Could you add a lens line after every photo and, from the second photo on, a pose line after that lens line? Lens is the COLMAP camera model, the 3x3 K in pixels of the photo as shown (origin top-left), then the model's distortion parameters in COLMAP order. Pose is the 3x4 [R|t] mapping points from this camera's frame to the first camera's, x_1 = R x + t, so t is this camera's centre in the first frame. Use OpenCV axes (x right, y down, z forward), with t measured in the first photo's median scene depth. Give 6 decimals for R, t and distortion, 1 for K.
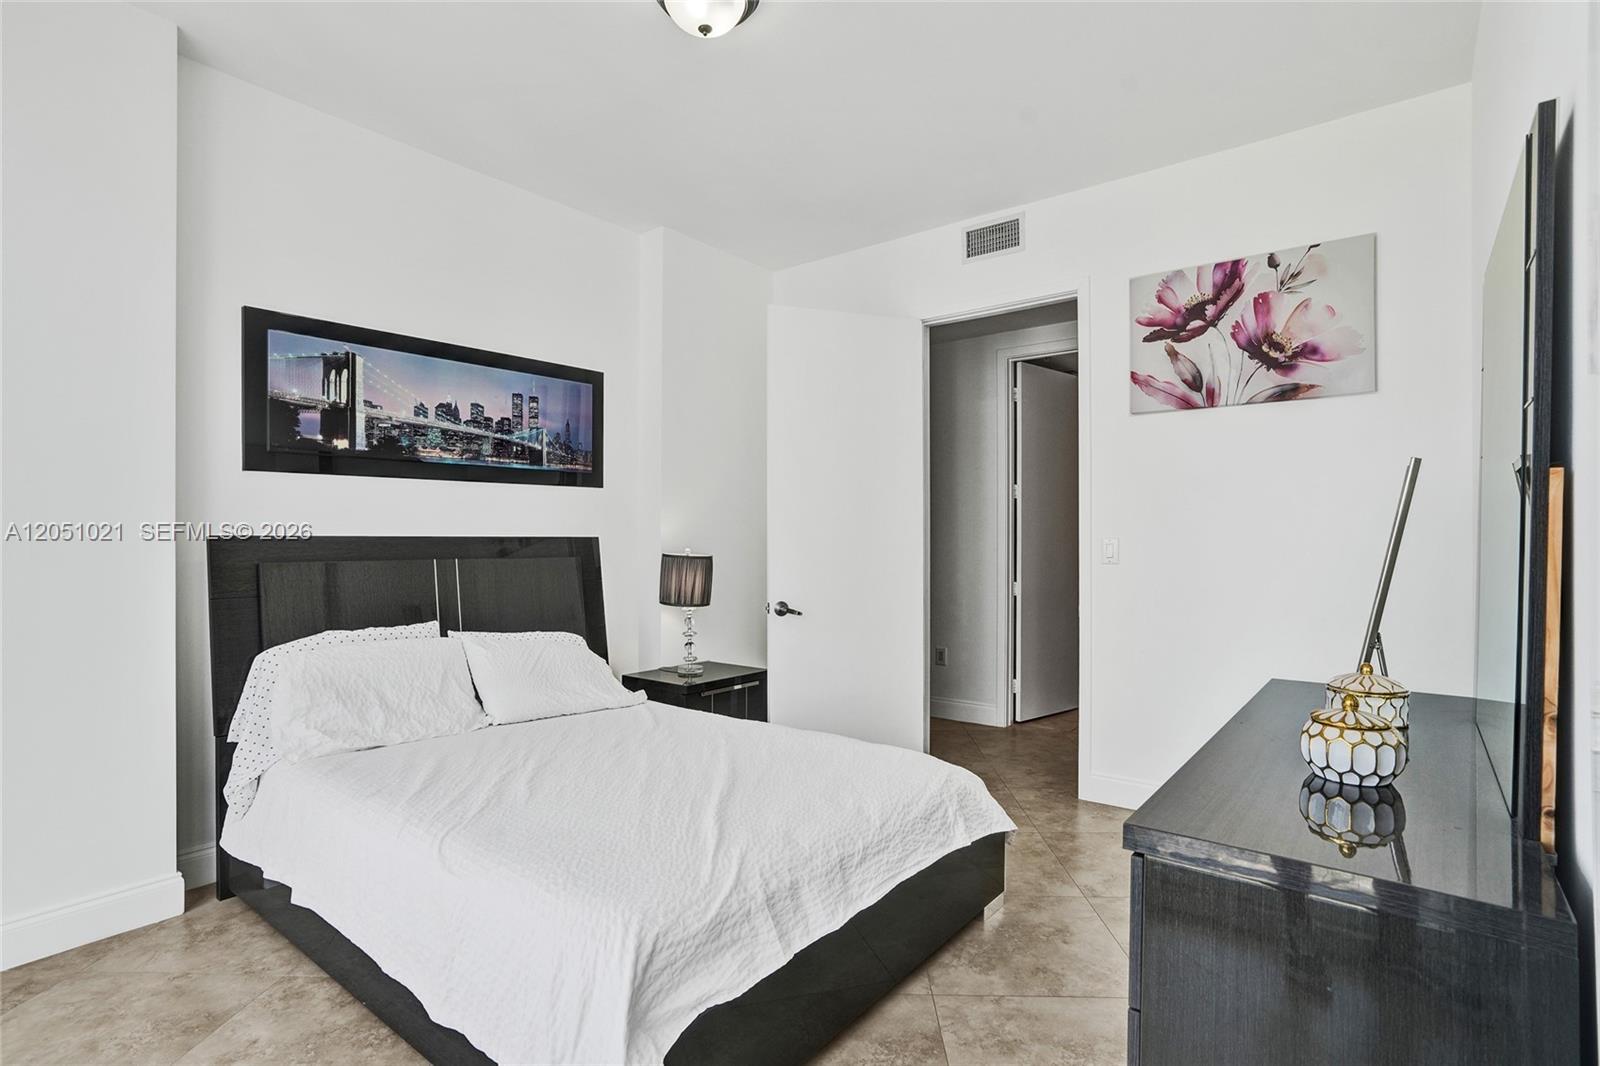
lens RADIAL K [[774.3, 0, 793.6], [0, 774.3, 535.4], [0, 0, 1]] dist [-0.052448, 0.025900]
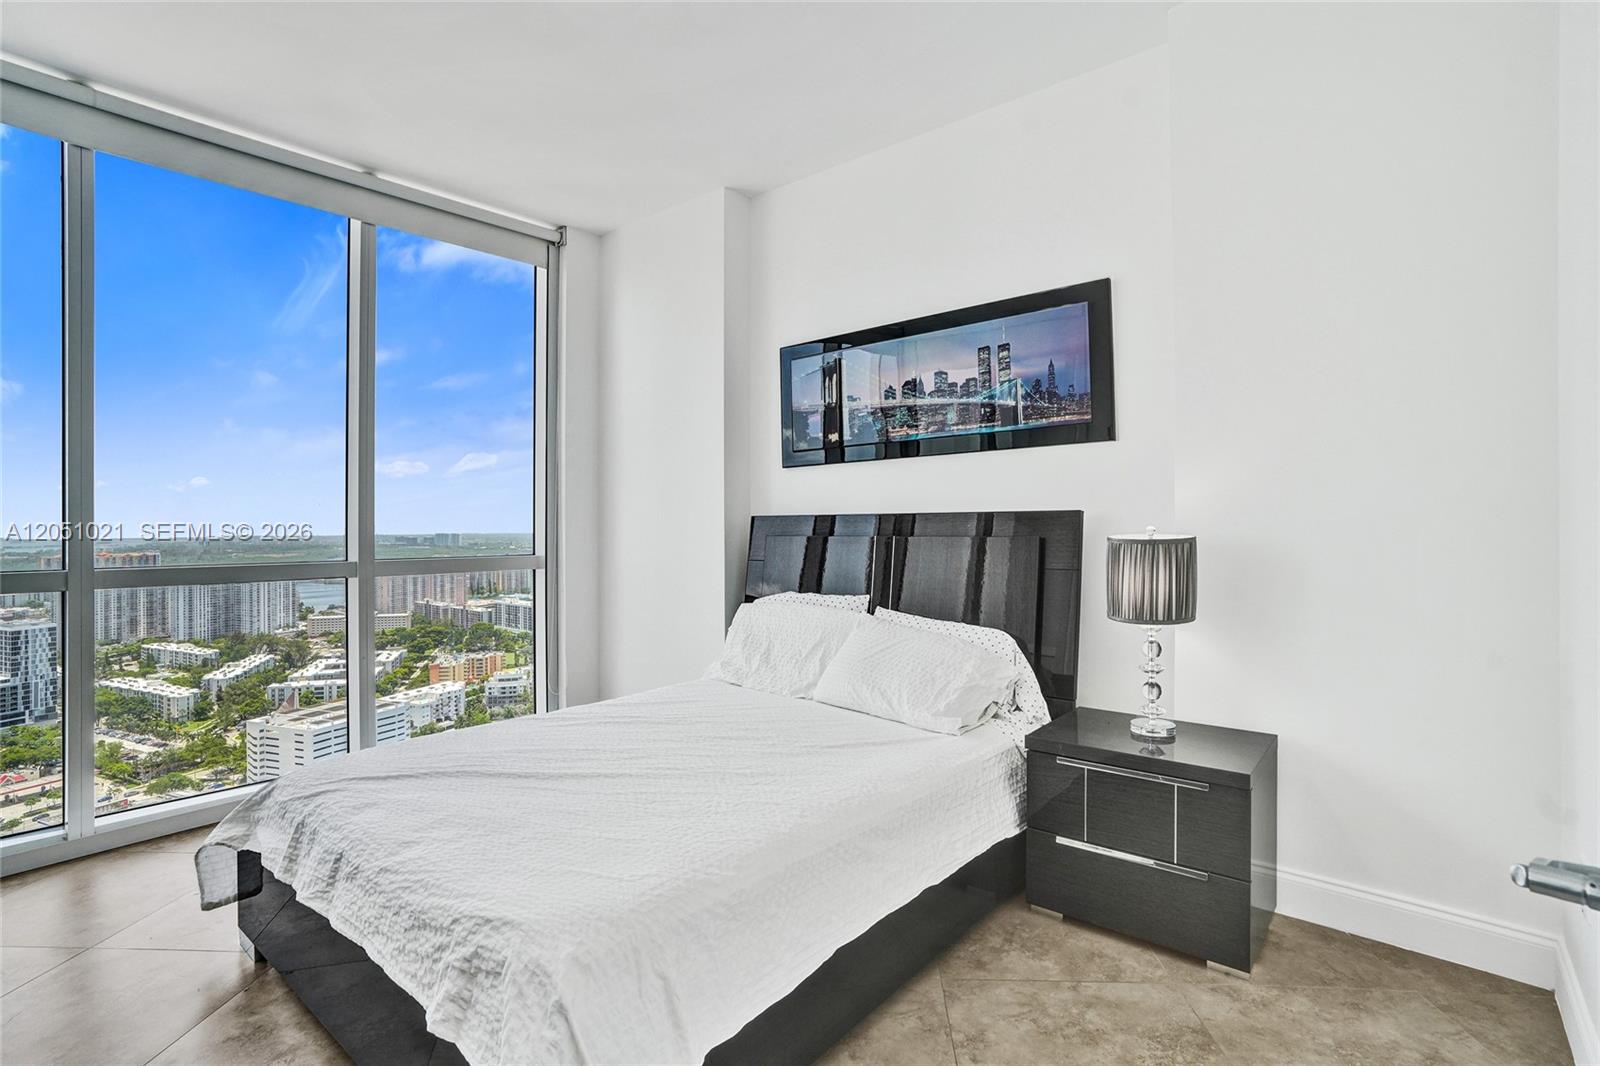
lens RADIAL K [[774.3, 0, 805.5], [0, 774.3, 505.2], [0, 0, 1]] dist [-0.052448, 0.025900]
pose [[-0.023558, -0.026022, -0.999384, 0.863719], [0.011137, 0.999592, -0.026290, 0.023824], [0.999660, -0.011749, -0.023259, 1.396357]]
